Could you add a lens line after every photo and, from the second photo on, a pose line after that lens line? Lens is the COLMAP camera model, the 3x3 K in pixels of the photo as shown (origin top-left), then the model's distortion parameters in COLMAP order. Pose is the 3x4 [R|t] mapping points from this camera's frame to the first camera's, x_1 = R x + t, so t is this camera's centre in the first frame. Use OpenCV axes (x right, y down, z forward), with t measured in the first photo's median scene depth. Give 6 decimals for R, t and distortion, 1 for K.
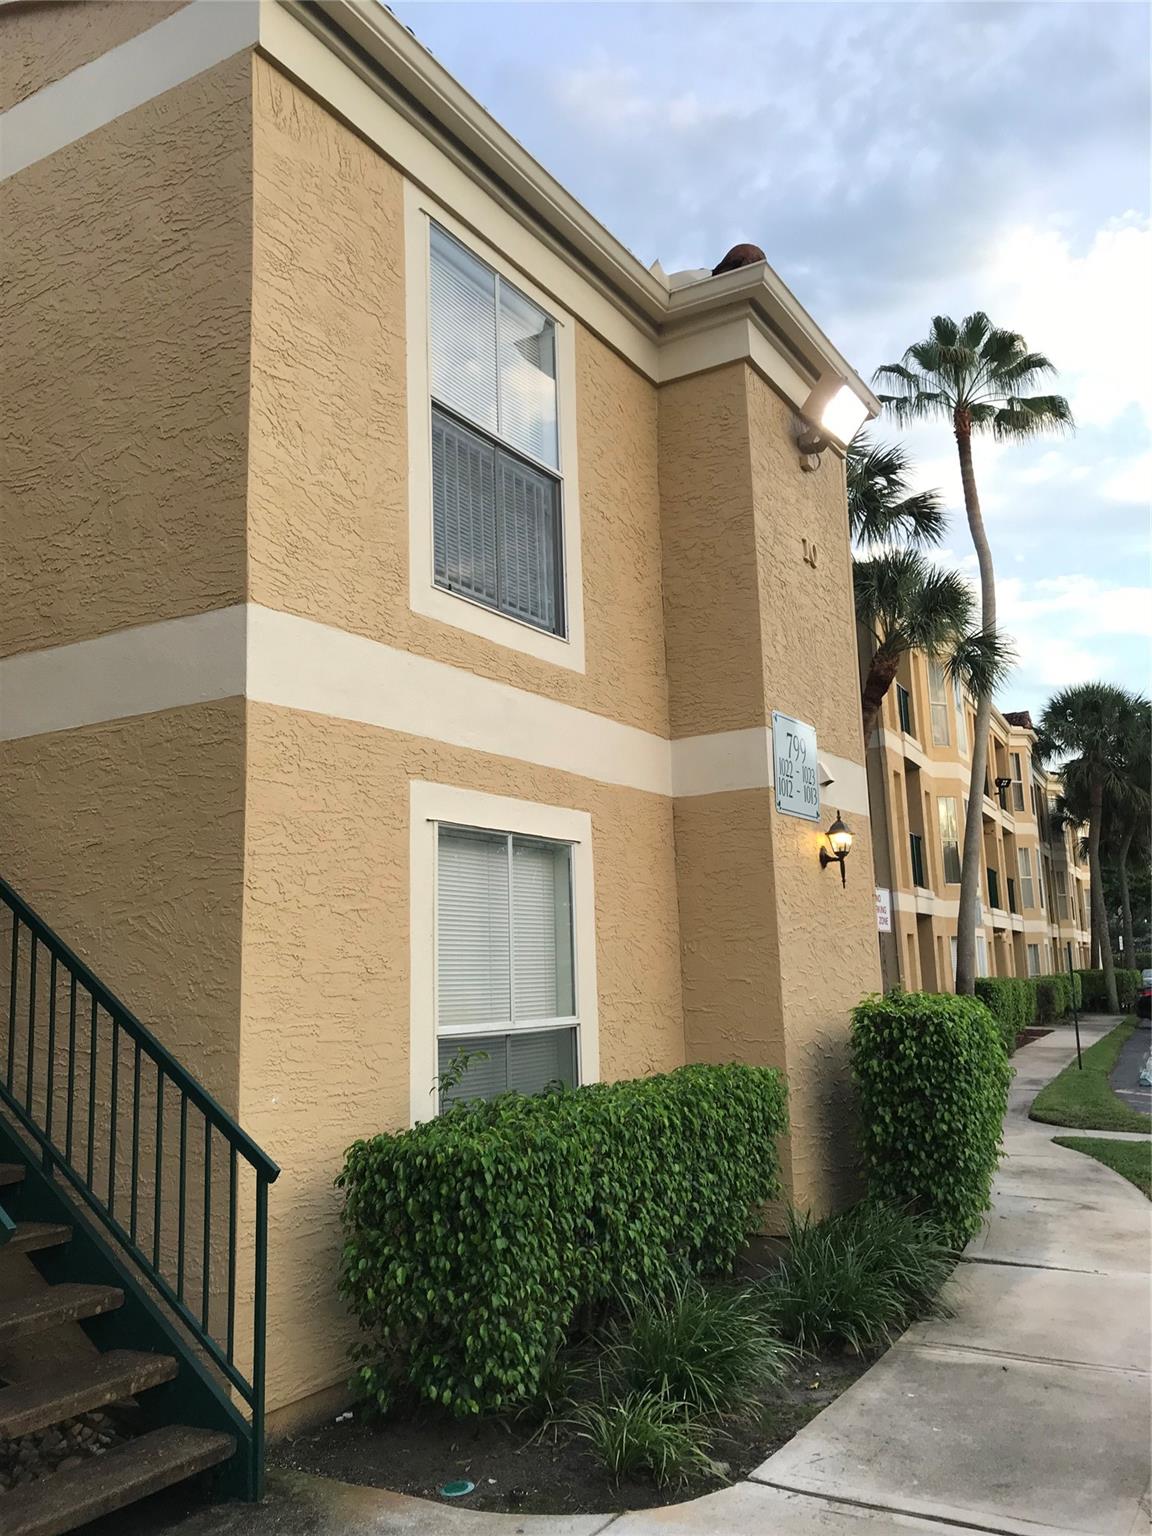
lens RADIAL K [[1255.2, 0, 574.7], [0, 1255.2, 759.9], [0, 0, 1]] dist [0.016575, -0.014725]
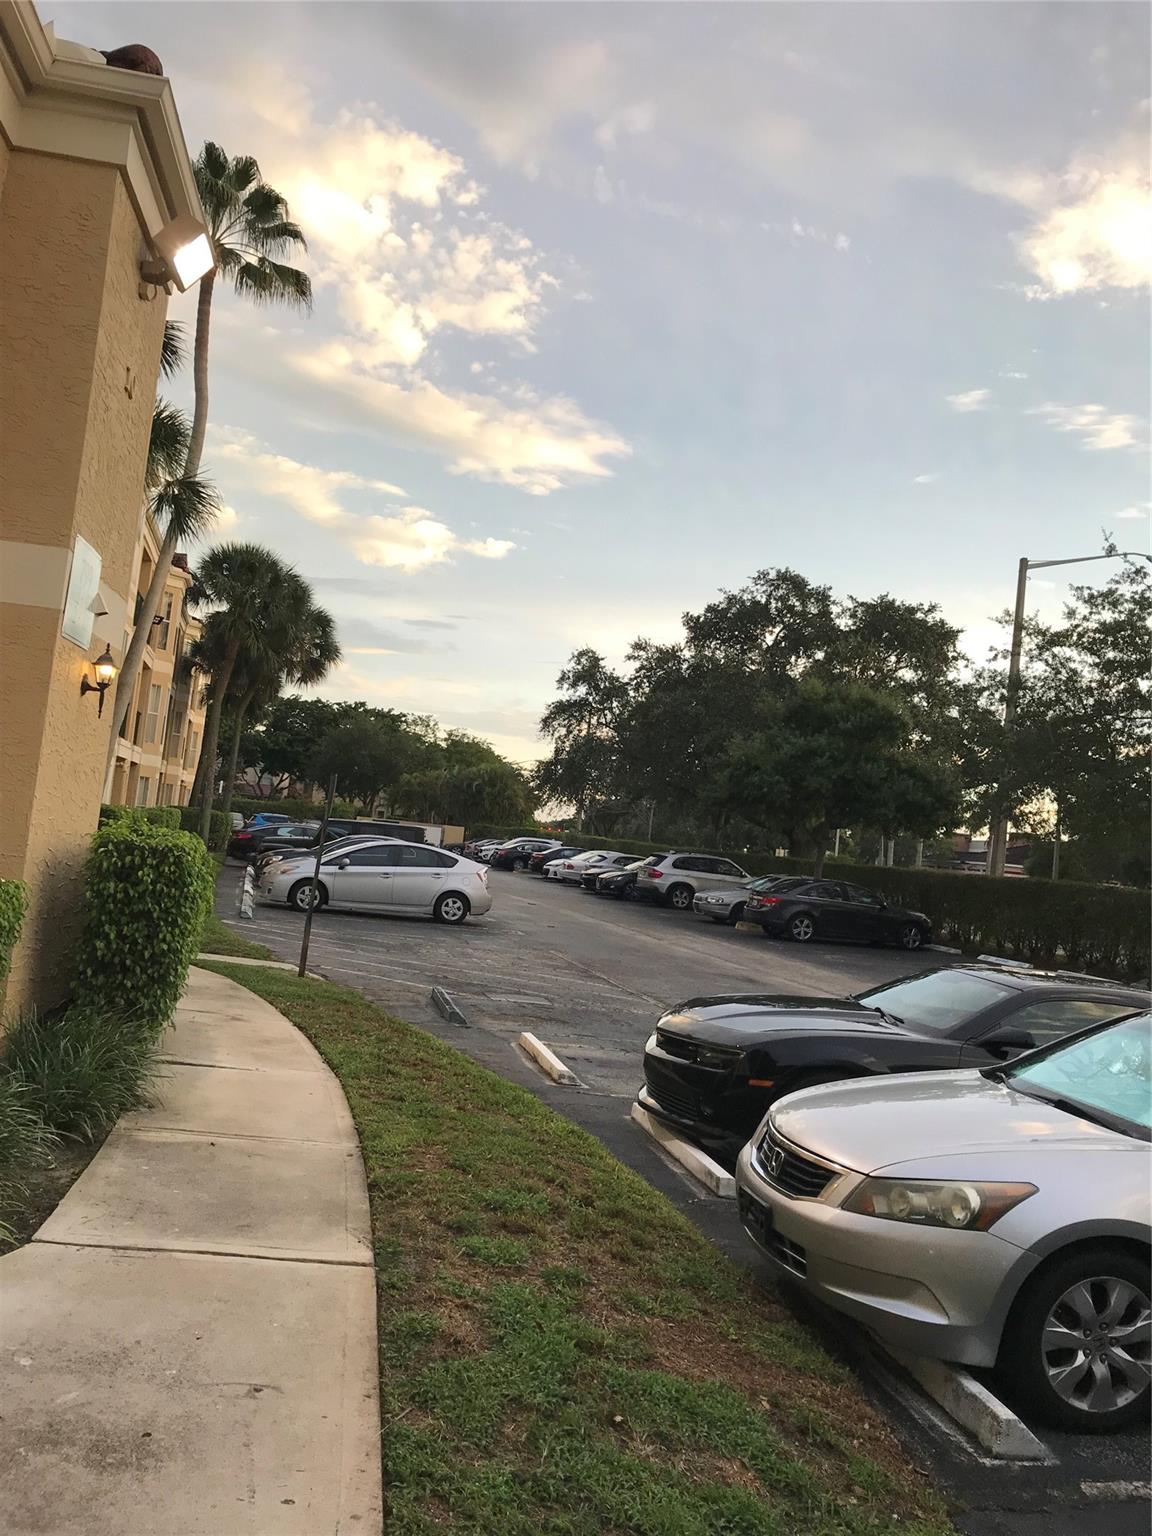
lens RADIAL K [[1255.2, 0, 574.7], [0, 1255.2, 759.9], [0, 0, 1]] dist [0.016575, -0.014725]
pose [[0.755081, 0.153937, 0.637304, -0.161773], [-0.238568, 0.969920, 0.048379, -0.008628], [-0.610687, -0.188570, 0.769092, -0.045673]]
